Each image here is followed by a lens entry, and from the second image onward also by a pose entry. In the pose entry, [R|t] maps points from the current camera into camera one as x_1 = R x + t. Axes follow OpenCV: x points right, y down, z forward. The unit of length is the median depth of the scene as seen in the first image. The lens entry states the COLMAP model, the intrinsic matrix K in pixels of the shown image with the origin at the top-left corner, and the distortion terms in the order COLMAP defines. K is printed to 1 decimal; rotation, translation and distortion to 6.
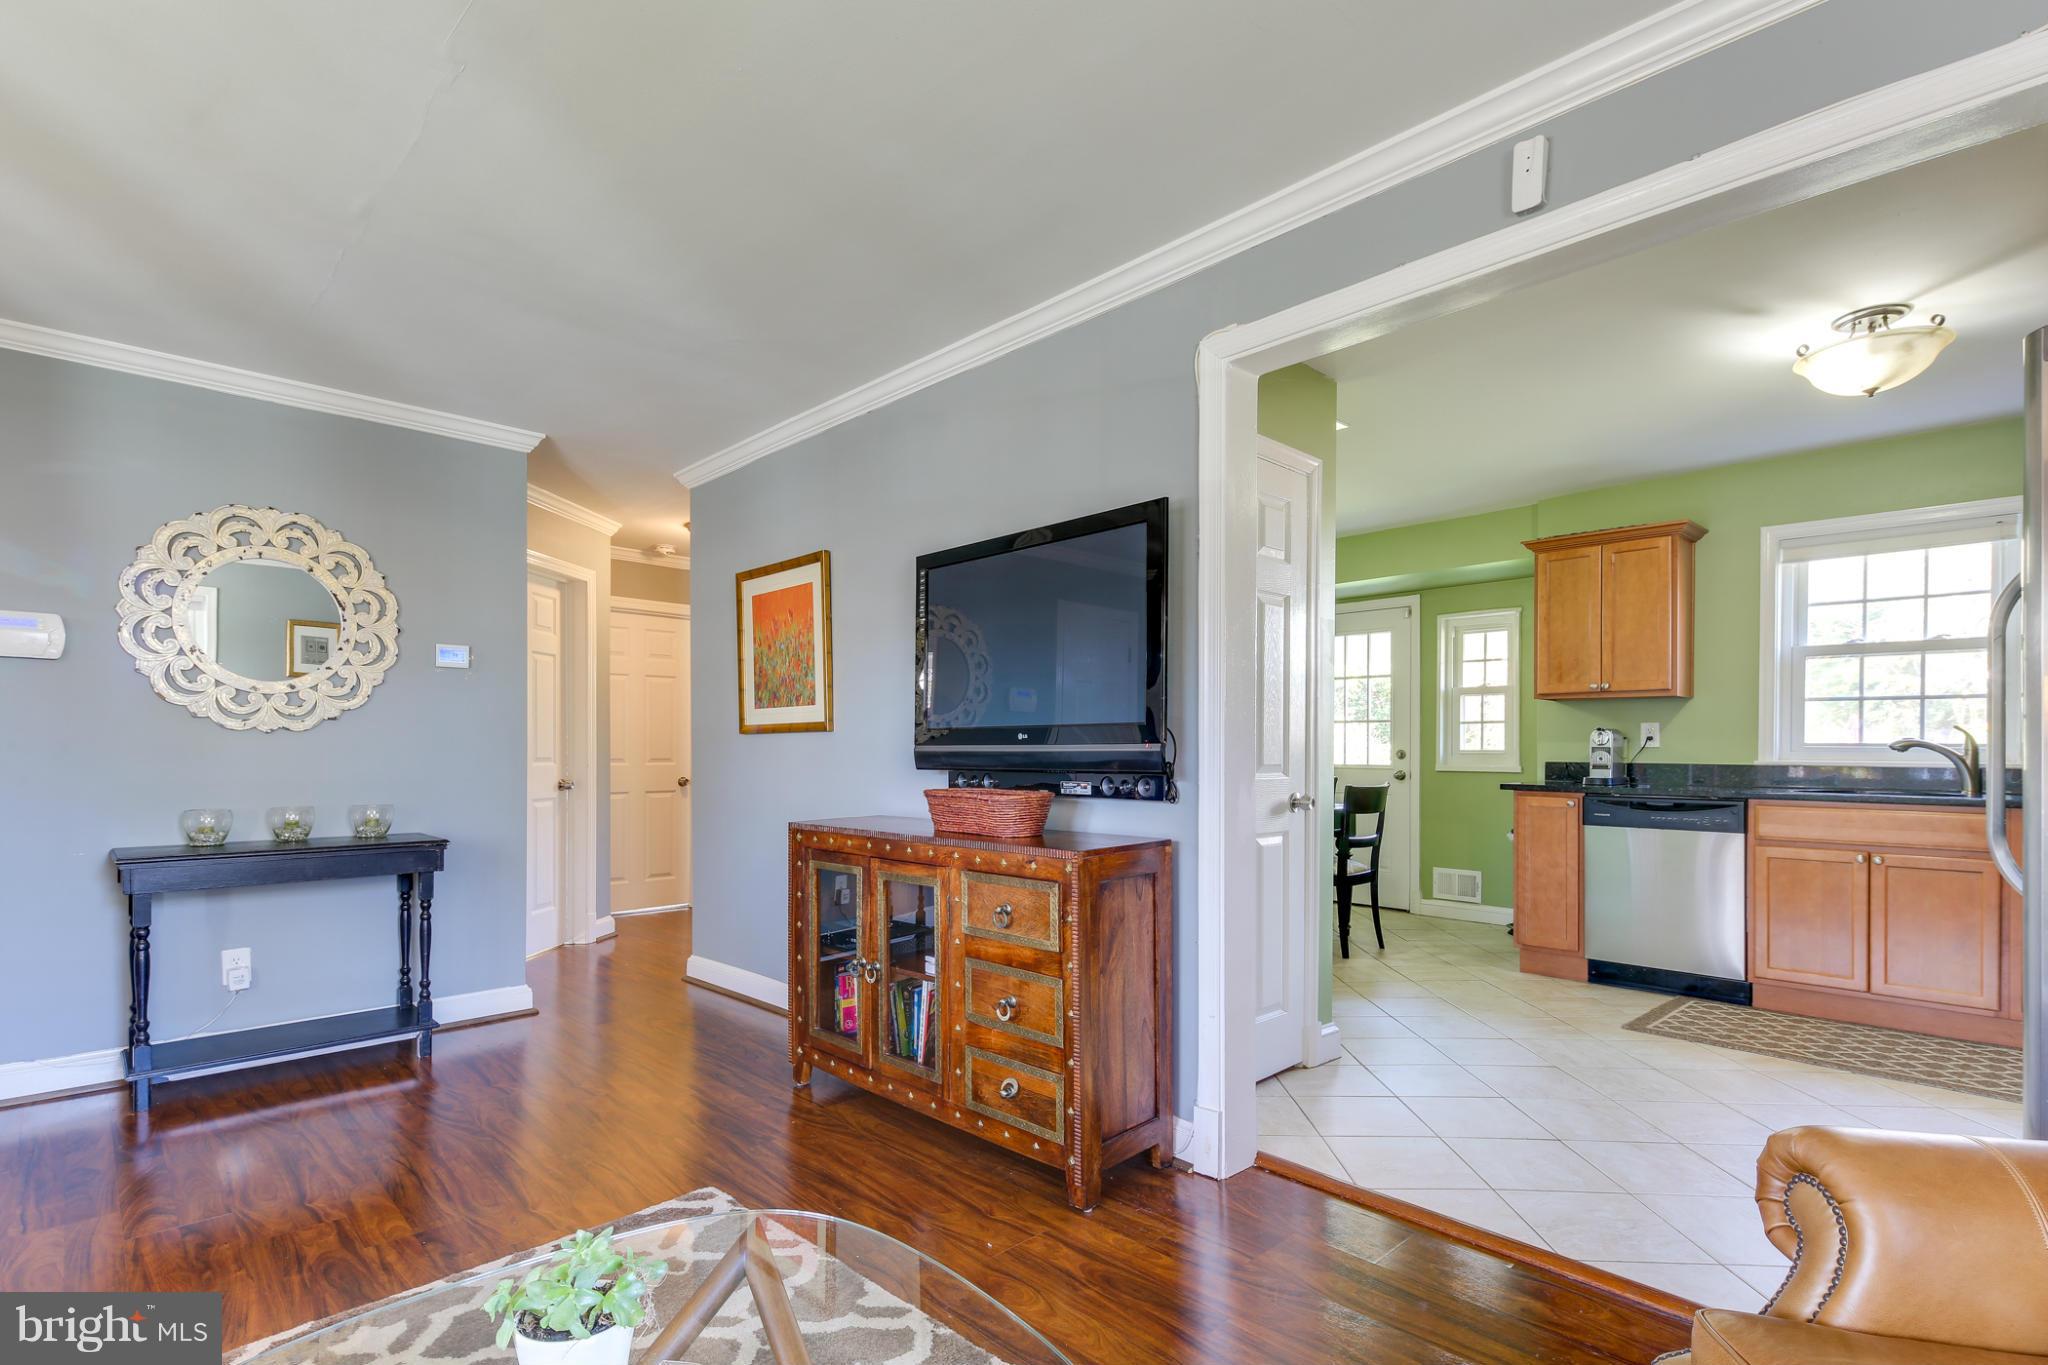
lens RADIAL K [[965.2, 0, 1016.1], [0, 965.2, 746.1], [0, 0, 1]] dist [0.011006, -0.002922]
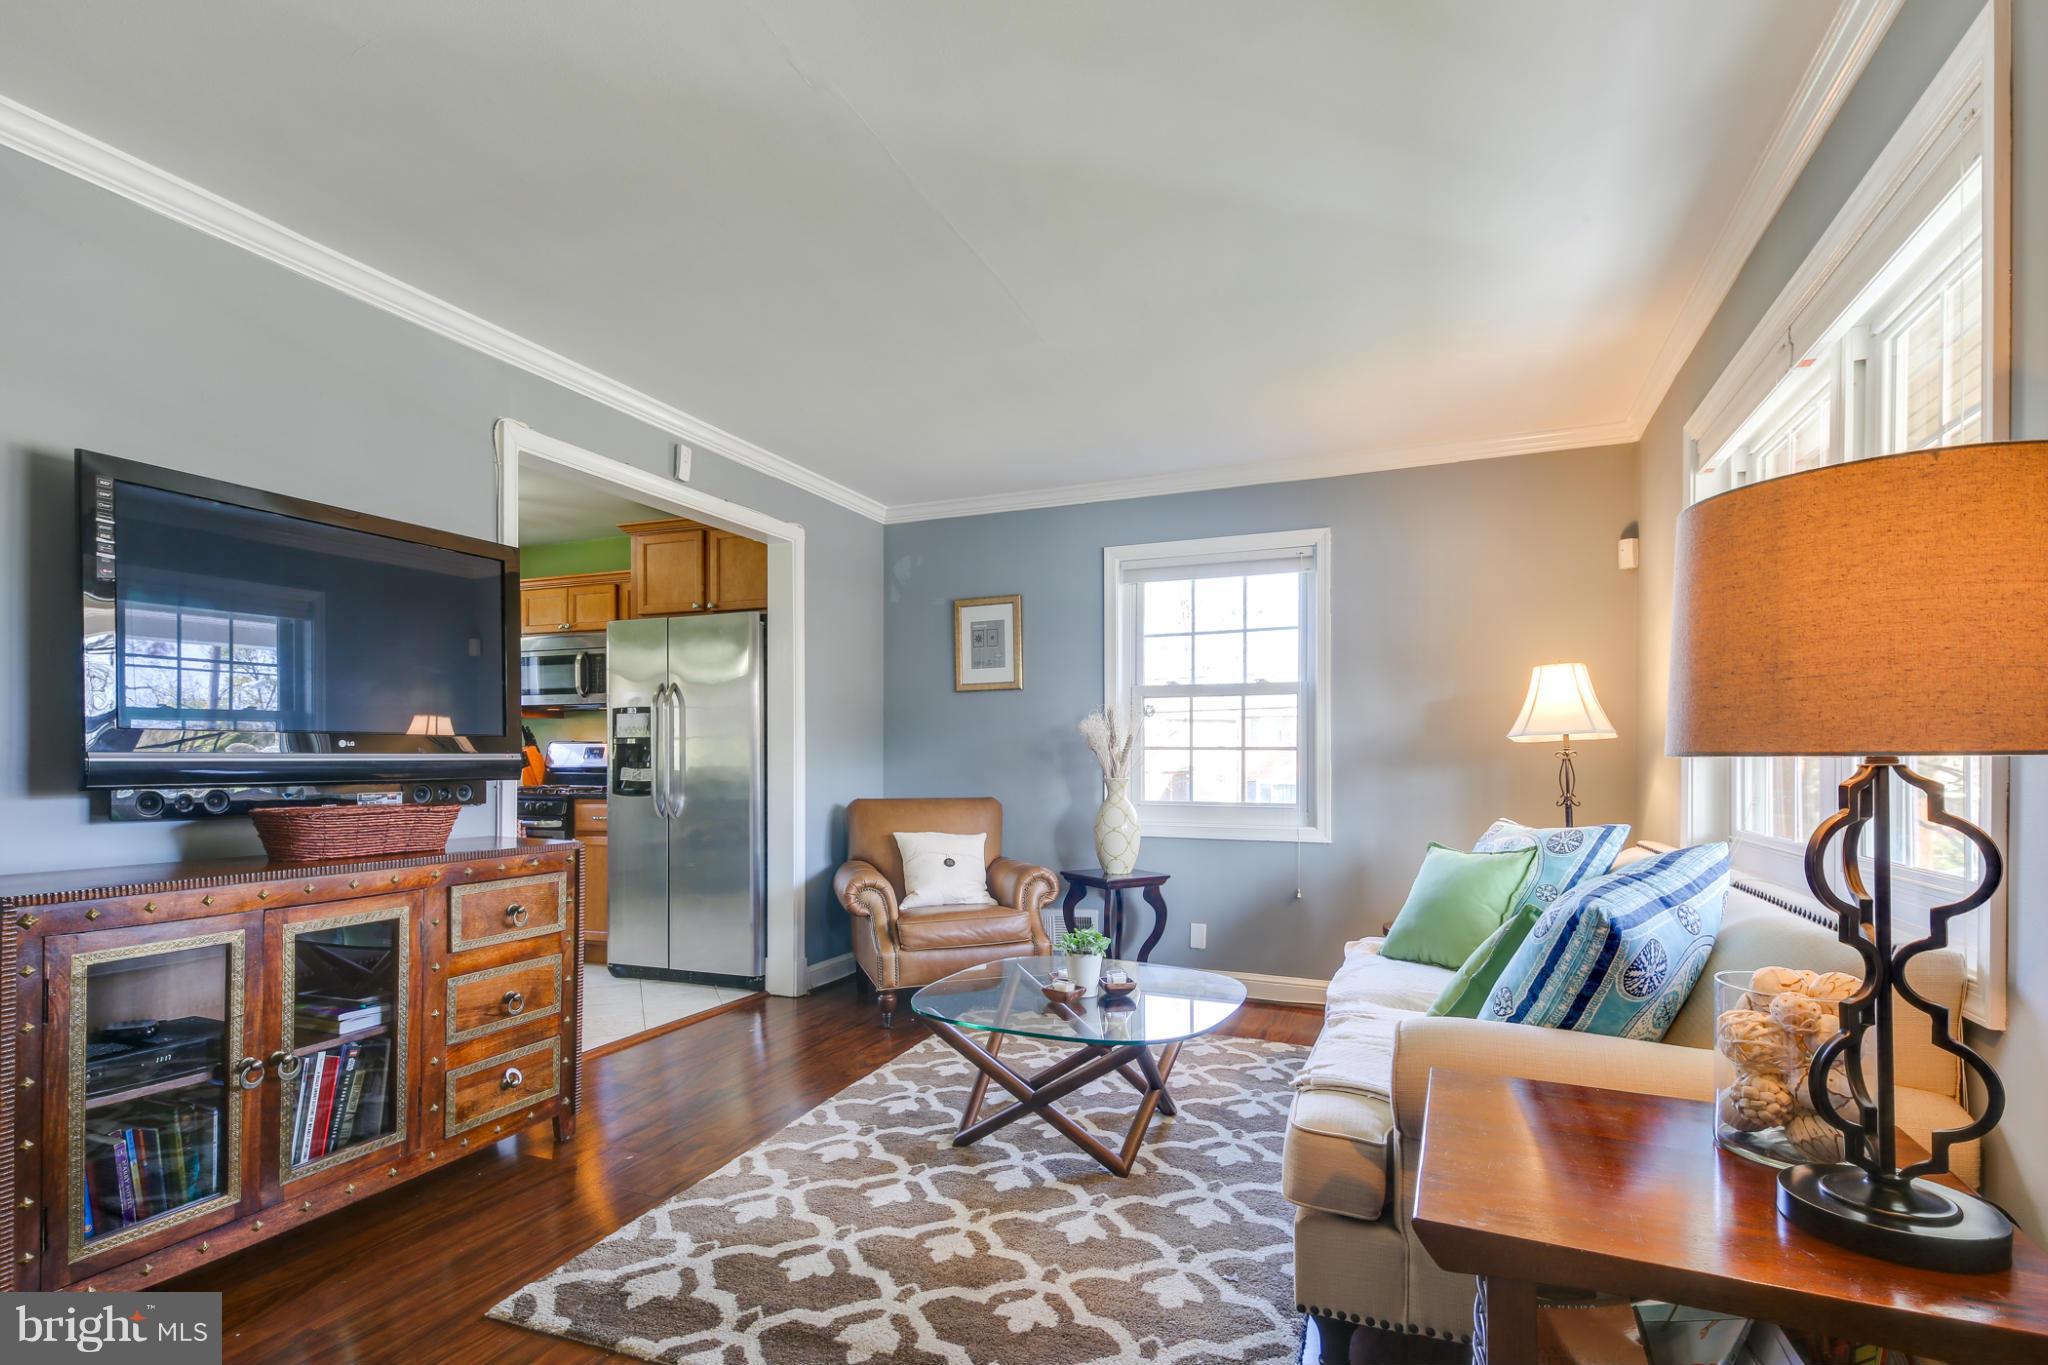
lens RADIAL K [[985.7, 0, 1009.1], [0, 985.7, 763.5], [0, 0, 1]] dist [0.029773, -0.013520]
pose [[-0.400366, -0.006044, 0.916335, -0.705897], [-0.002772, 0.999982, 0.005385, 0.001132], [-0.916351, -0.000384, -0.400375, 0.542319]]
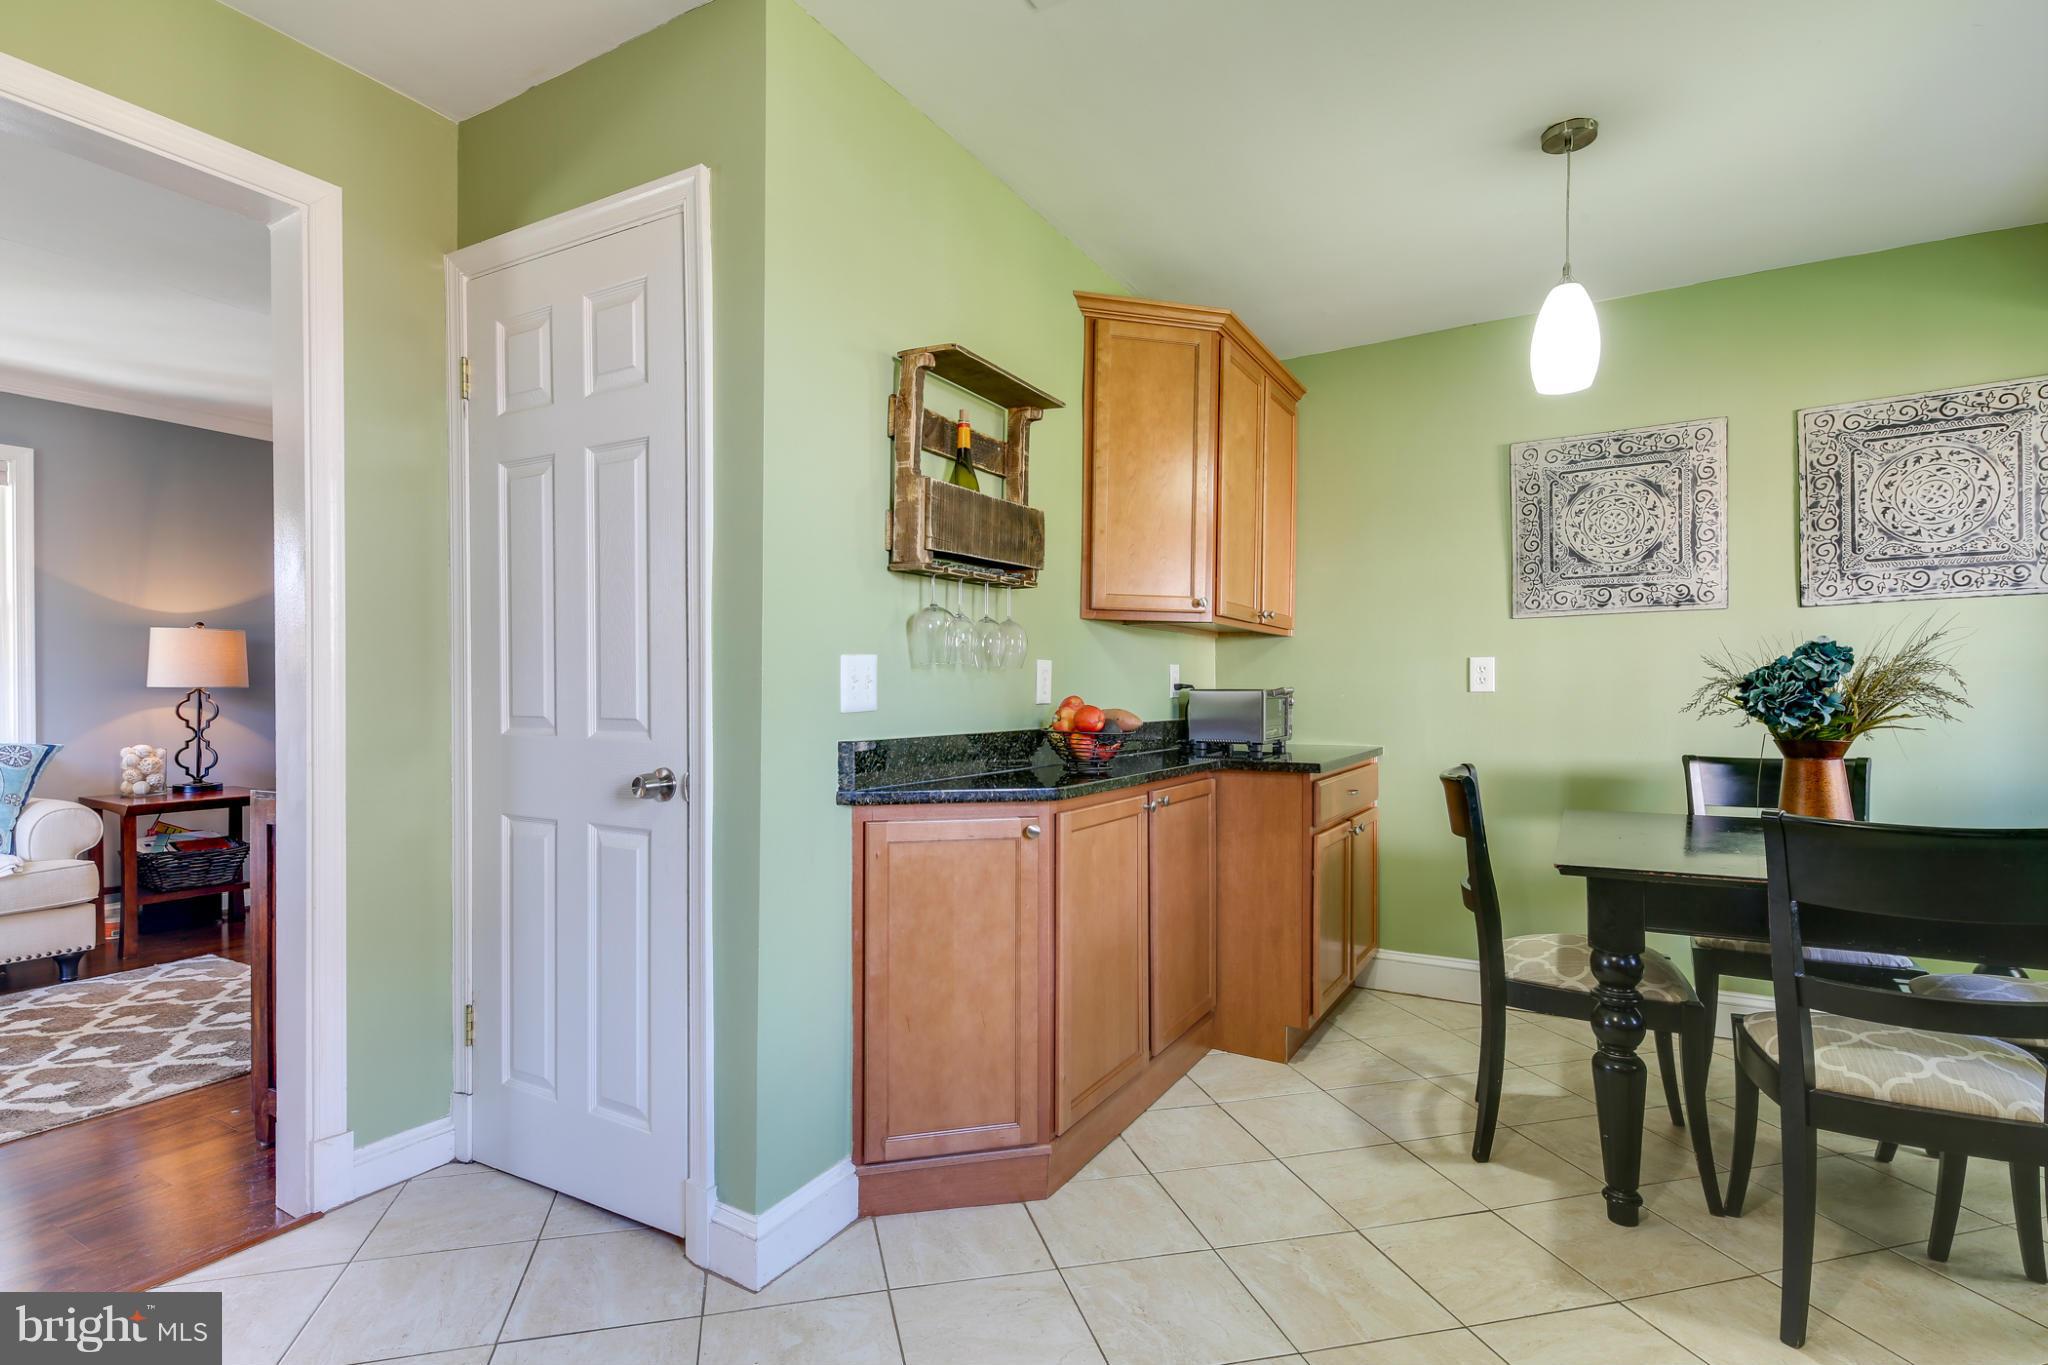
lens RADIAL K [[985.7, 0, 1017.4], [0, 985.7, 693.6], [0, 0, 1]] dist [0.029773, -0.013520]
pose [[0.282938, 0.005949, -0.959120, 0.720582], [-0.002718, 0.999982, 0.005401, 0.000205], [0.959134, 0.001079, 0.282949, 0.800280]]
